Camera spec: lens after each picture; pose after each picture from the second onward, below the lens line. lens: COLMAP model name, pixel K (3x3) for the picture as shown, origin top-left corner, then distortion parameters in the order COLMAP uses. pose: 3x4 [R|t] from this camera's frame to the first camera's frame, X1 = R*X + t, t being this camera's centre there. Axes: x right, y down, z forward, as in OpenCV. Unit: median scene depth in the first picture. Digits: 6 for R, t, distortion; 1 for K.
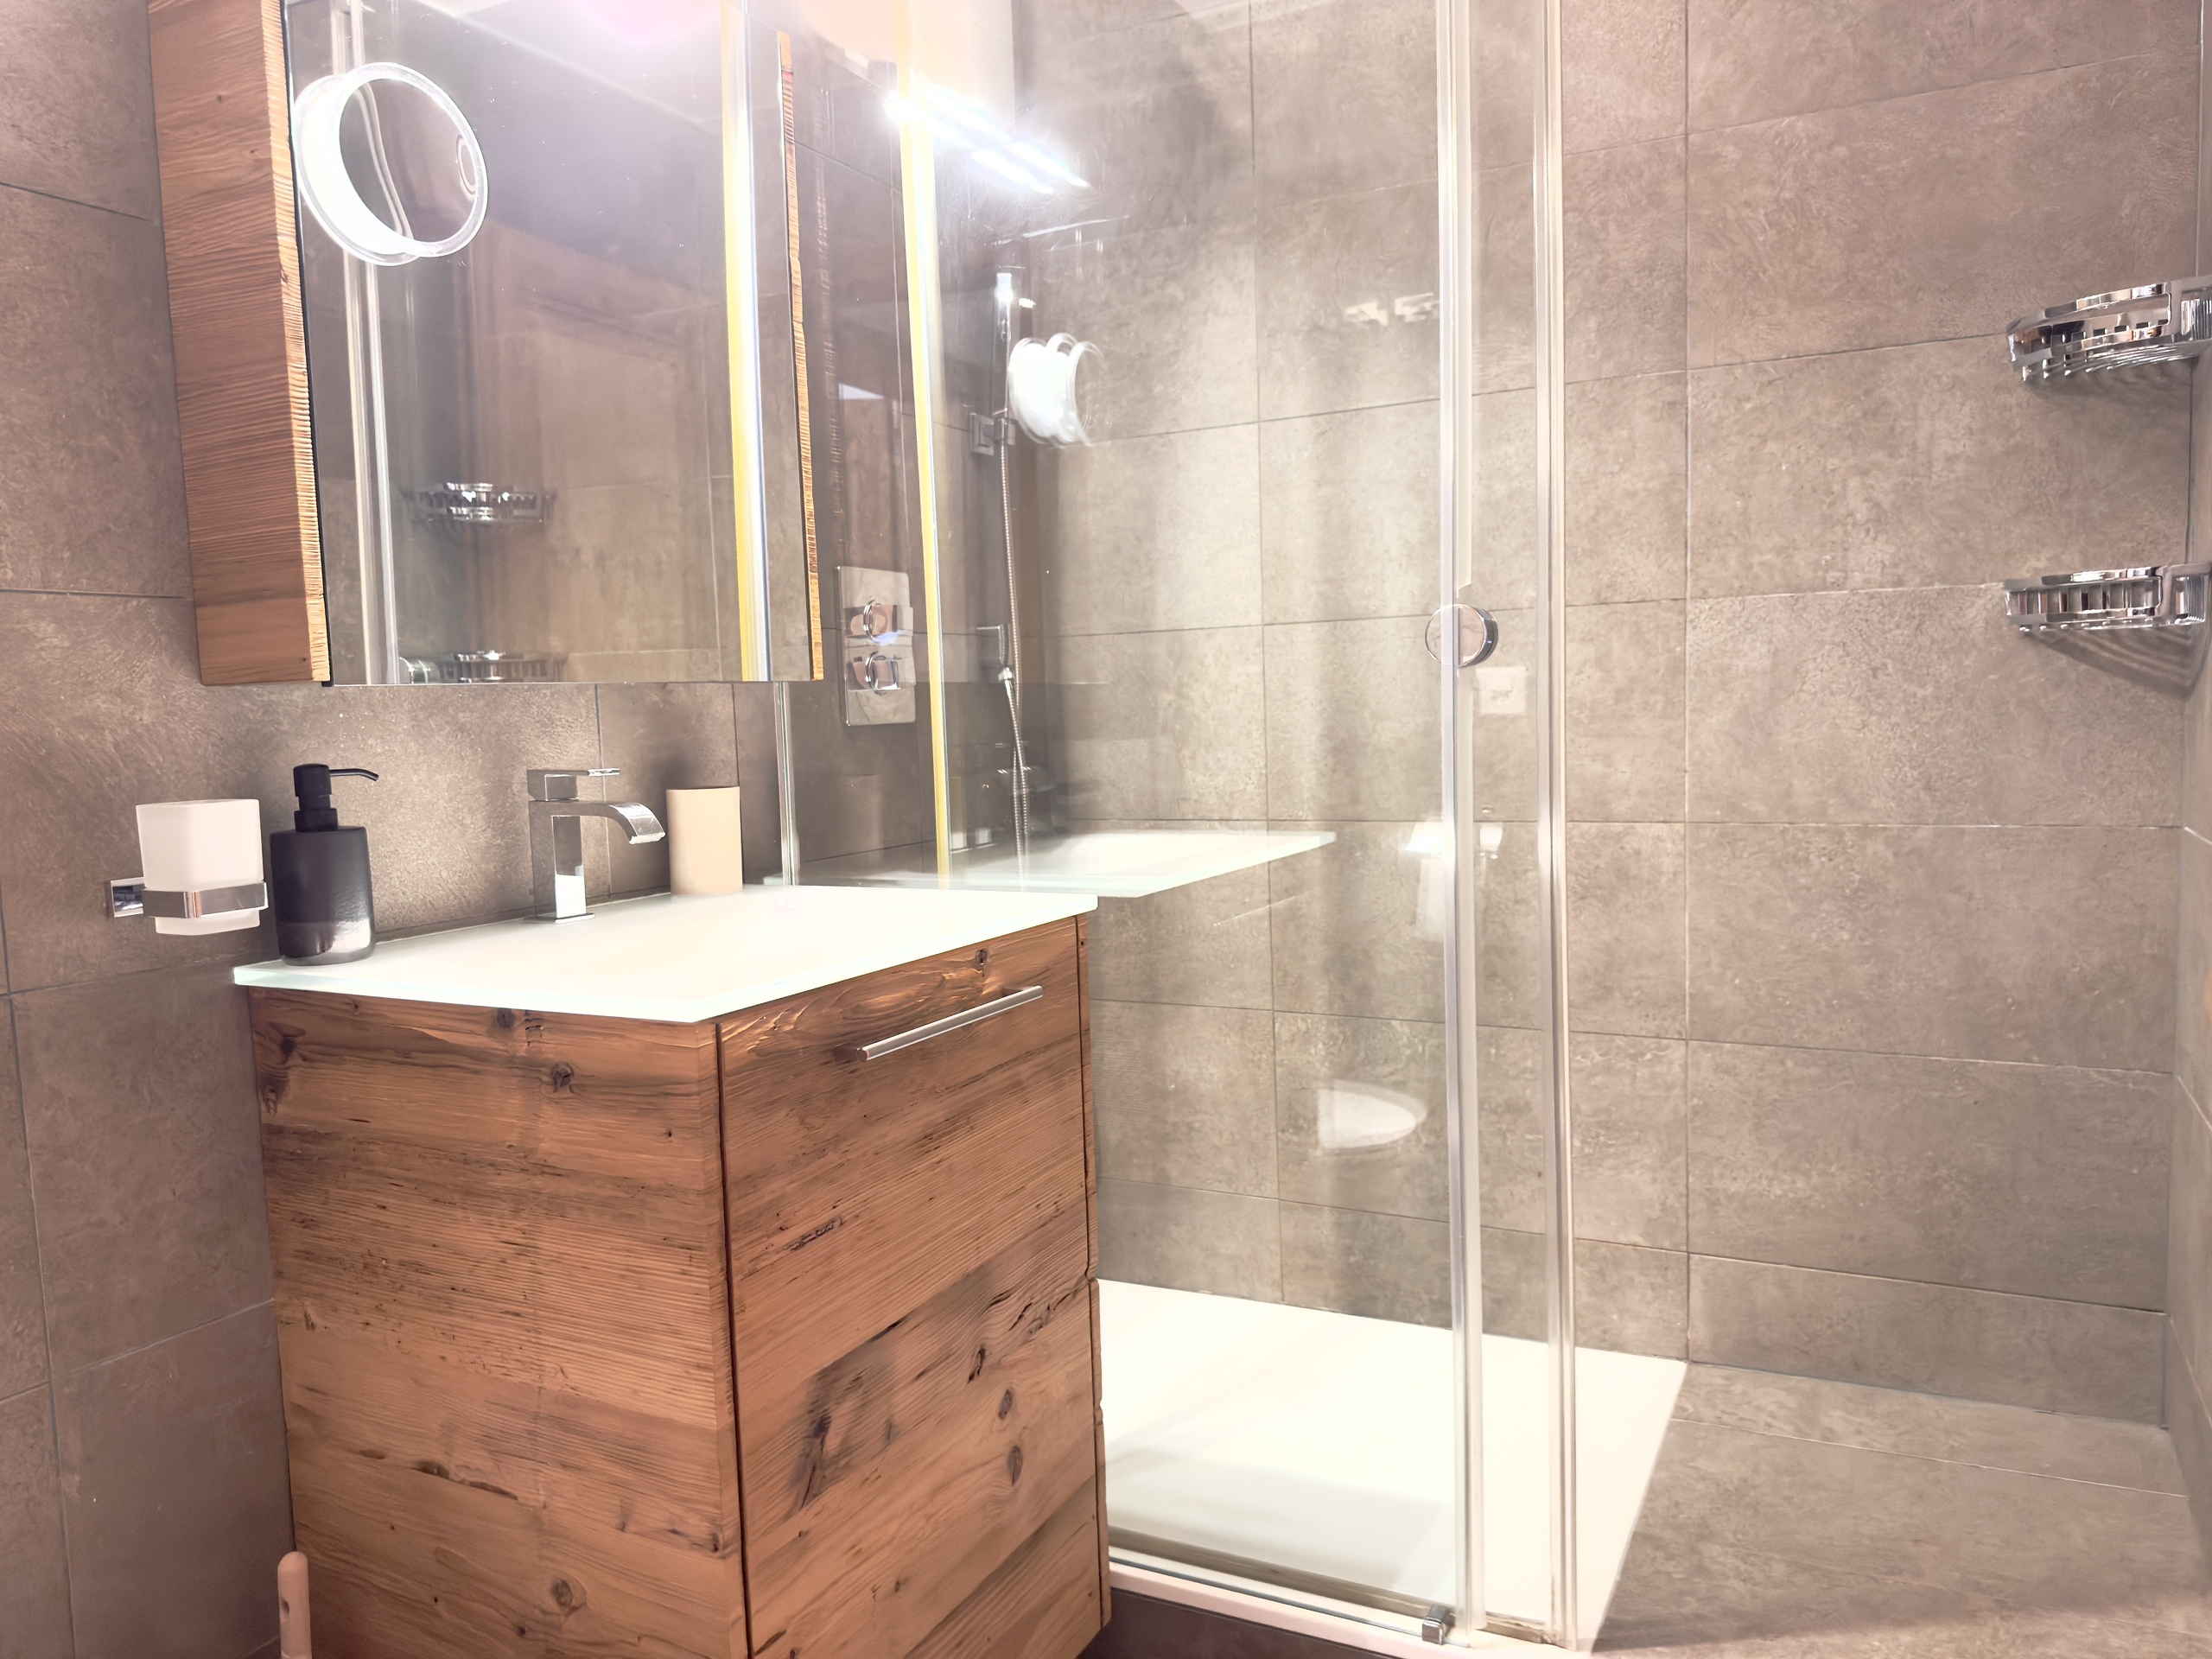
lens RADIAL K [[1560.1, 0, 1106.0], [0, 1560.1, 829.5], [0, 0, 1]] dist [0.001916, -0.000744]
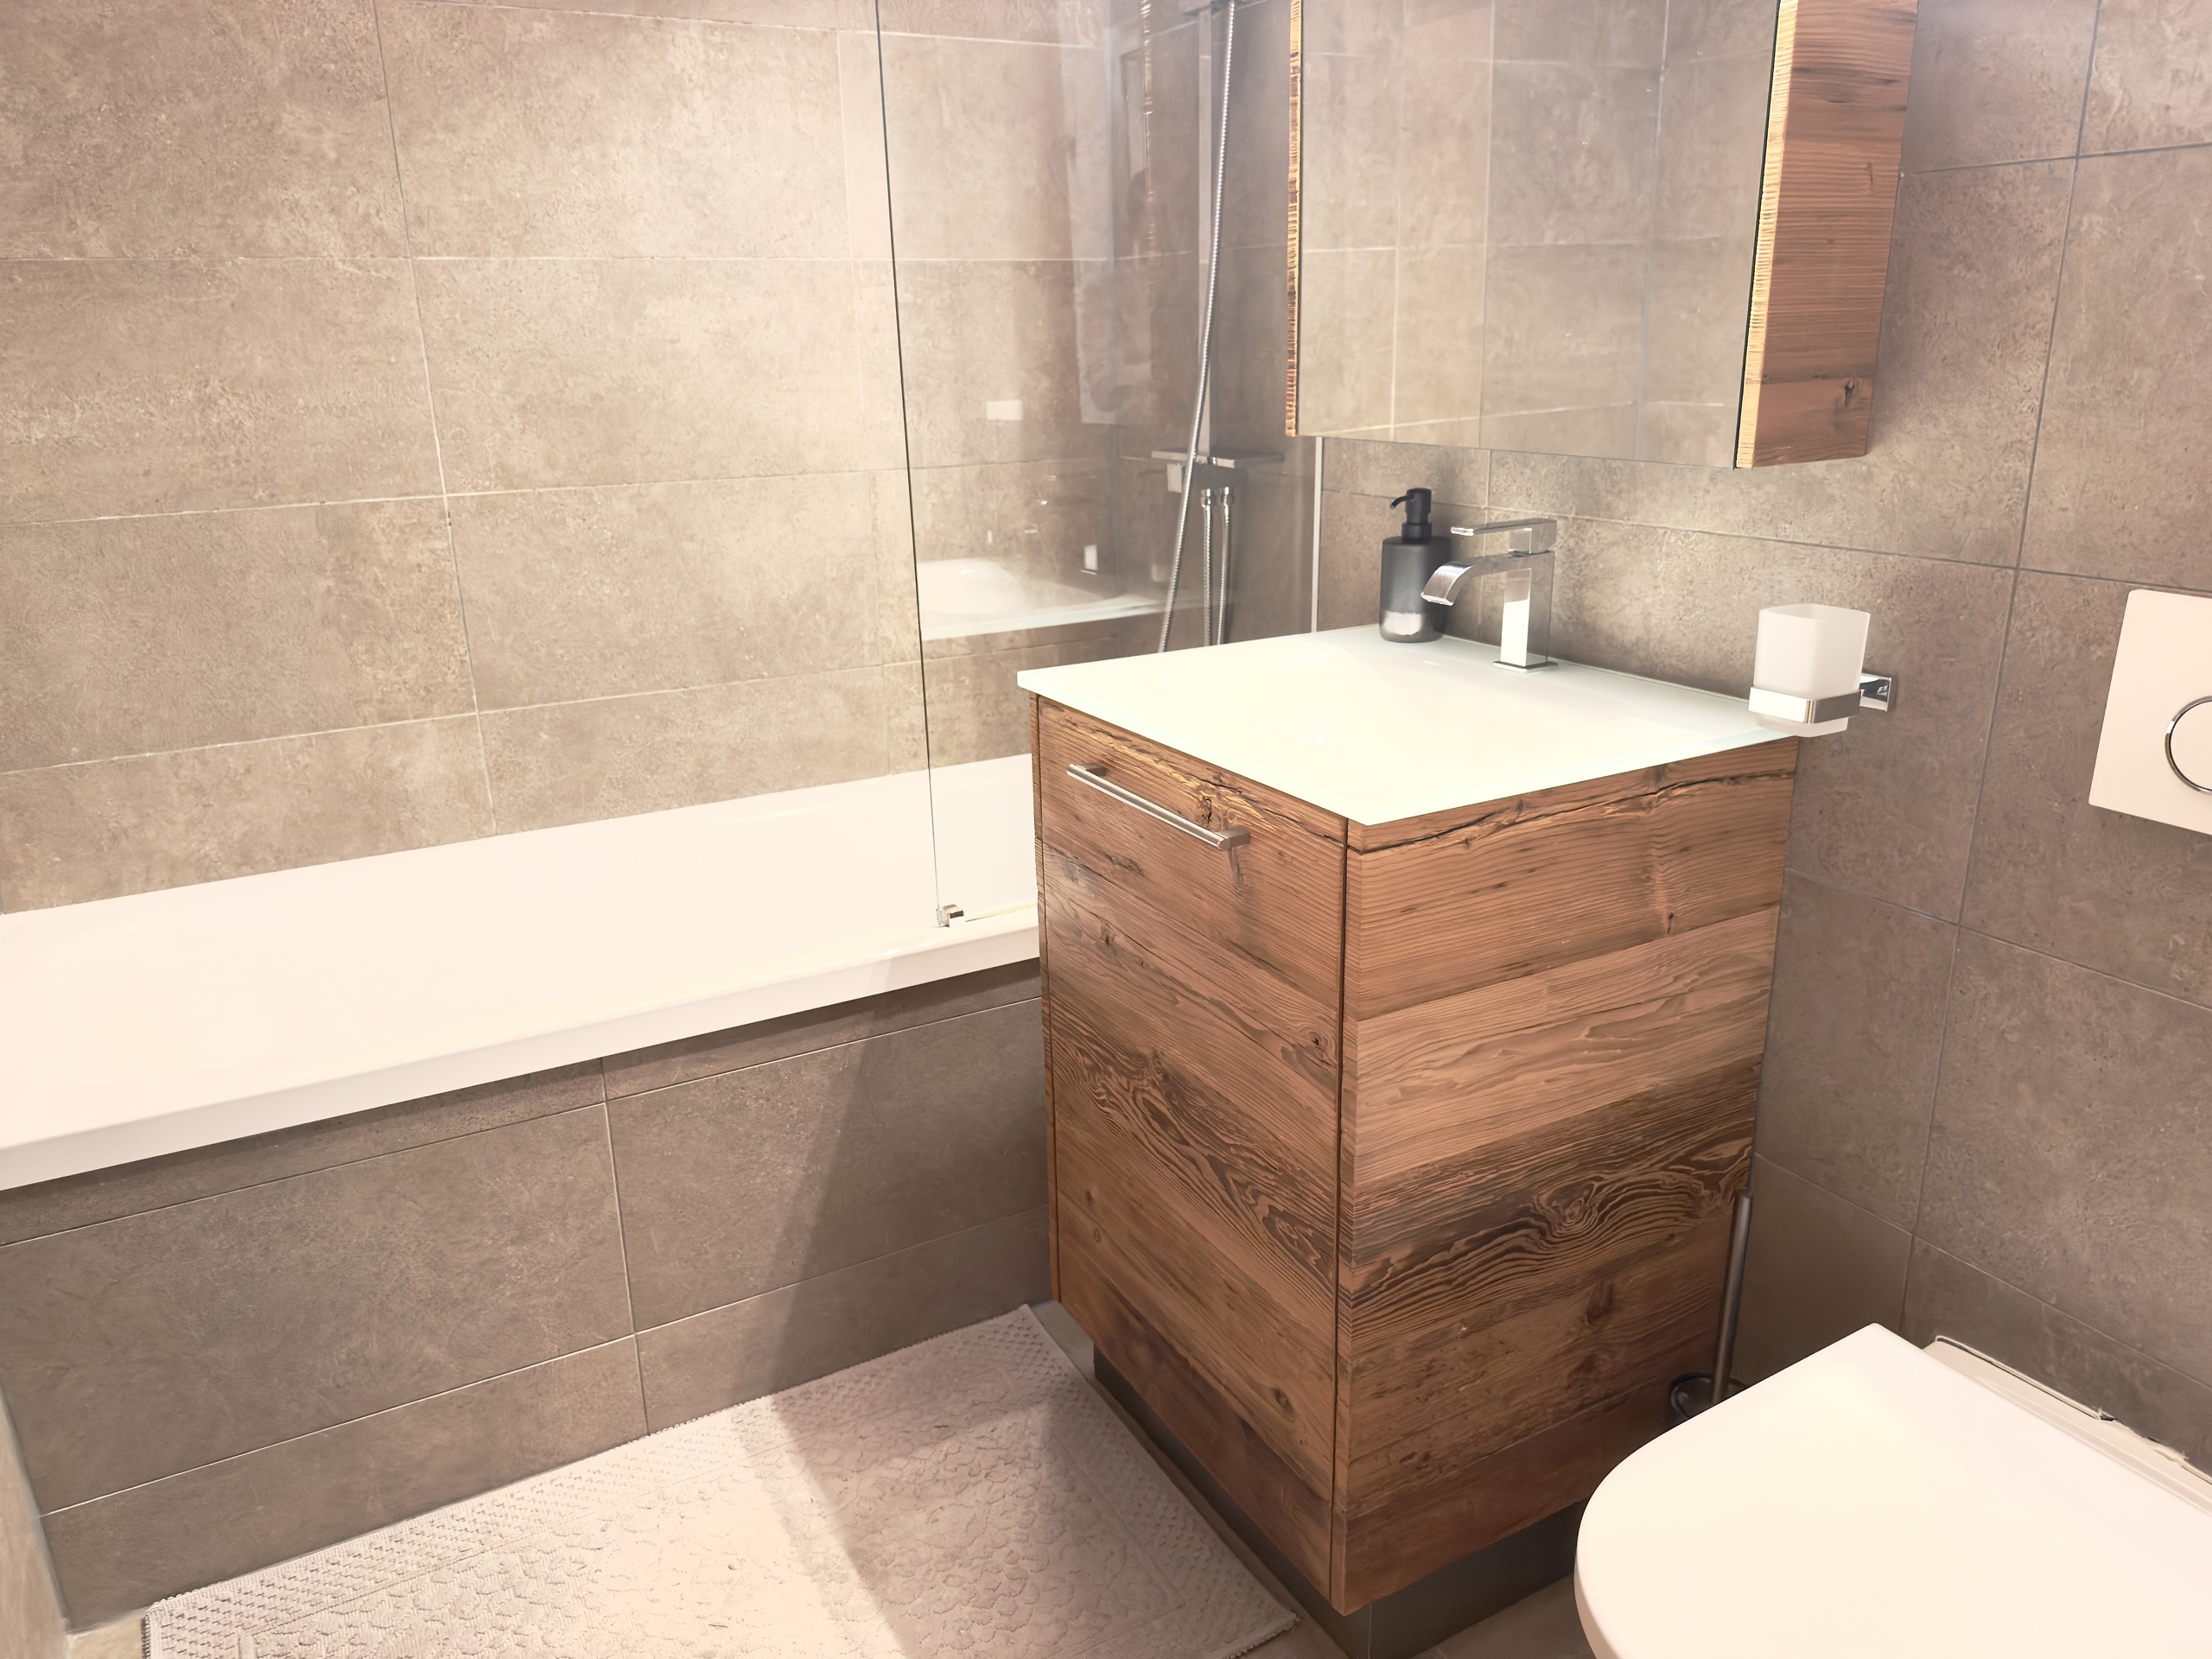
lens RADIAL K [[1523.2, 0, 1106.0], [0, 1523.2, 829.5], [0, 0, 1]] dist [0.001298, -0.000096]
pose [[0.556912, -0.230308, 0.798002, -0.226155], [0.059671, 0.969398, 0.238130, -0.002220], [-0.828425, -0.085000, 0.553612, 0.110943]]
